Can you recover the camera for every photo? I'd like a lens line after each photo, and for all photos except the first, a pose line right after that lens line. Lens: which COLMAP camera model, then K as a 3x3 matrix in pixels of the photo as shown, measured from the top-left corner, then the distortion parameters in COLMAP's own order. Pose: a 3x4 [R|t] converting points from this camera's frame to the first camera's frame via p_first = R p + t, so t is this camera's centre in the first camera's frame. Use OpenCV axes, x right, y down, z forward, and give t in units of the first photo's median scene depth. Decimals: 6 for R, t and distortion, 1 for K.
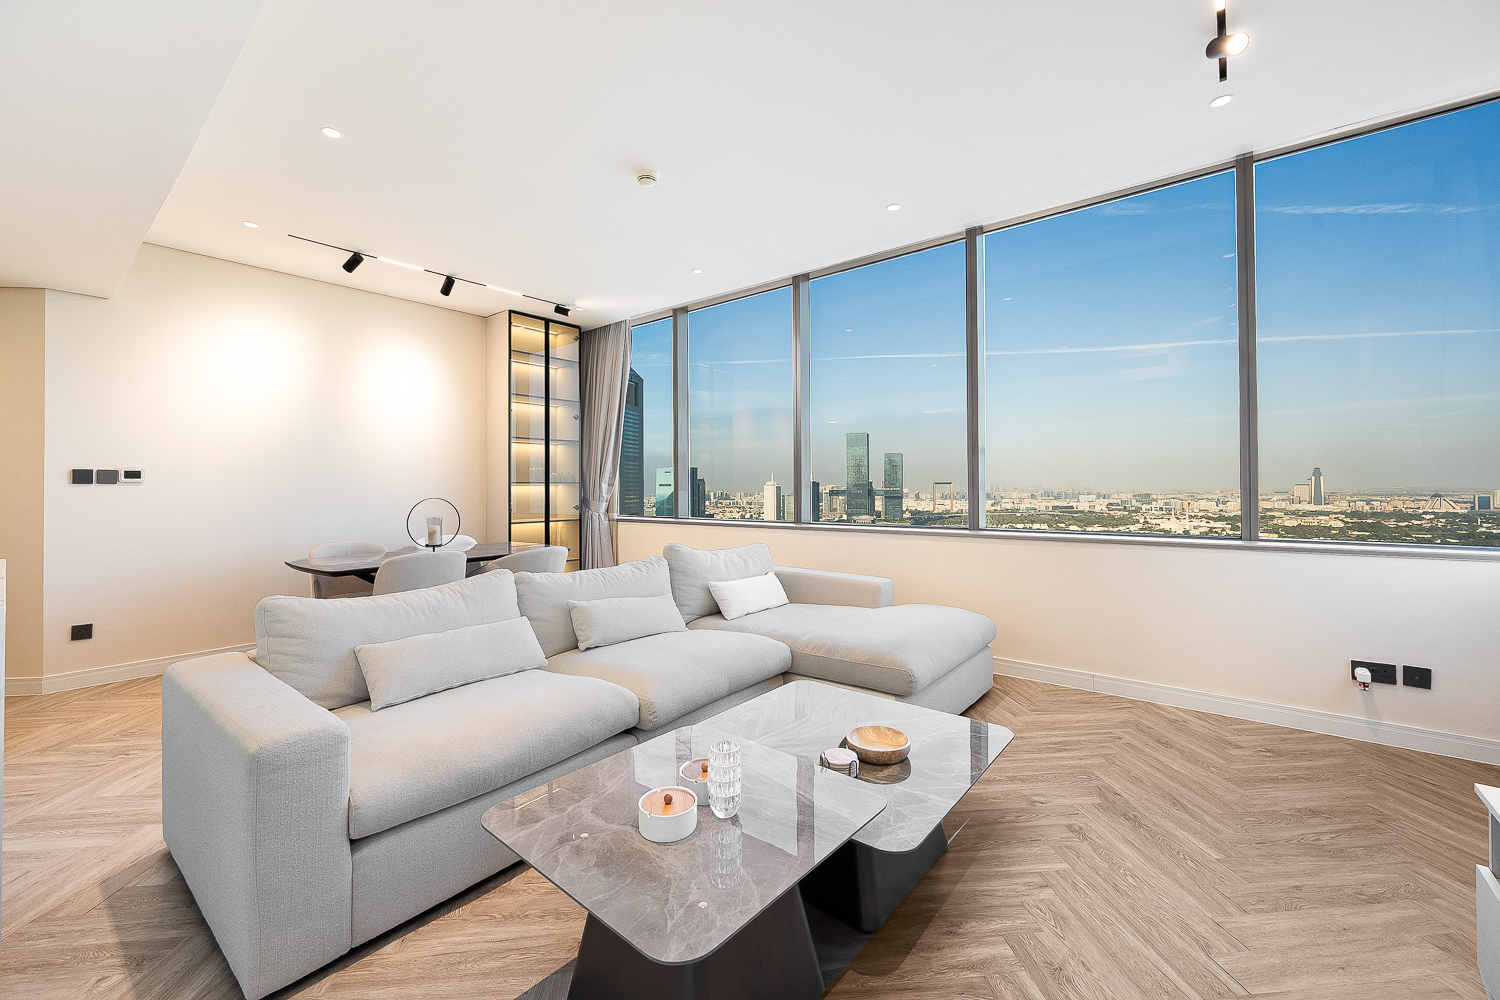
lens RADIAL K [[604.7, 0, 769.6], [0, 604.7, 478.8], [0, 0, 1]] dist [0.000097, -0.000354]
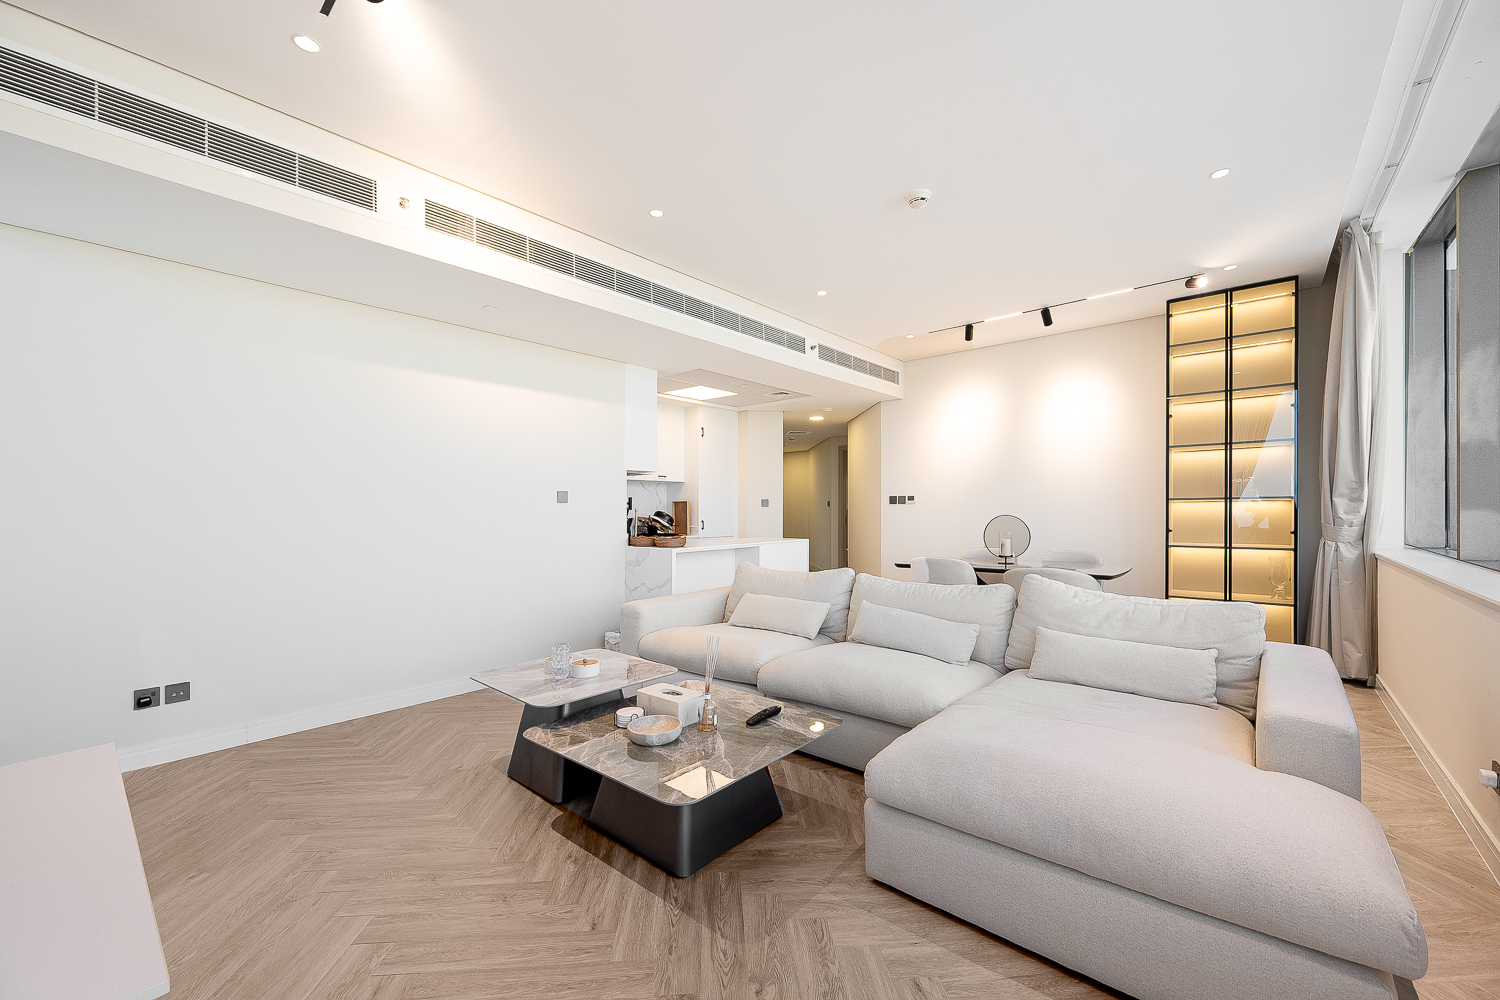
lens RADIAL K [[604.7, 0, 753.7], [0, 604.7, 510.8], [0, 0, 1]] dist [0.000097, -0.000354]
pose [[-0.050942, 0.010593, -0.998645, 0.473356], [0.021362, 0.999727, 0.009515, 0.001828], [0.998473, -0.020848, -0.051154, 0.446089]]
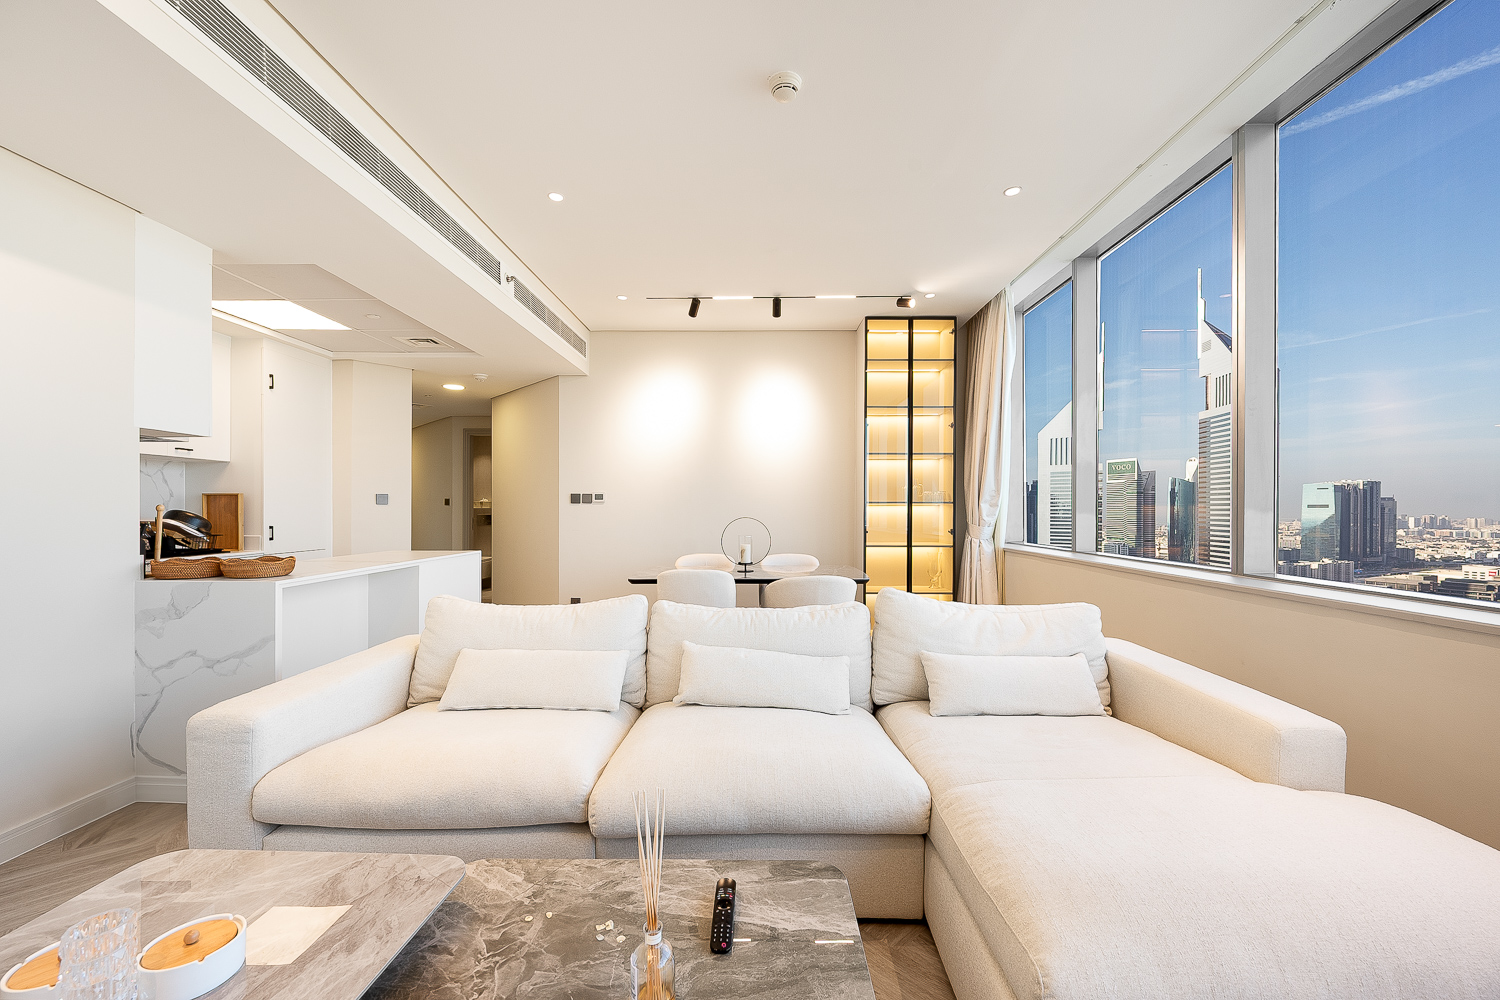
lens RADIAL K [[604.7, 0, 758.7], [0, 604.7, 512.6], [0, 0, 1]] dist [0.000097, -0.000354]
pose [[0.606278, 0.012998, -0.795147, 0.213856], [0.005070, 0.999783, 0.020209, 0.002122], [0.795237, -0.016284, 0.606080, 0.302463]]
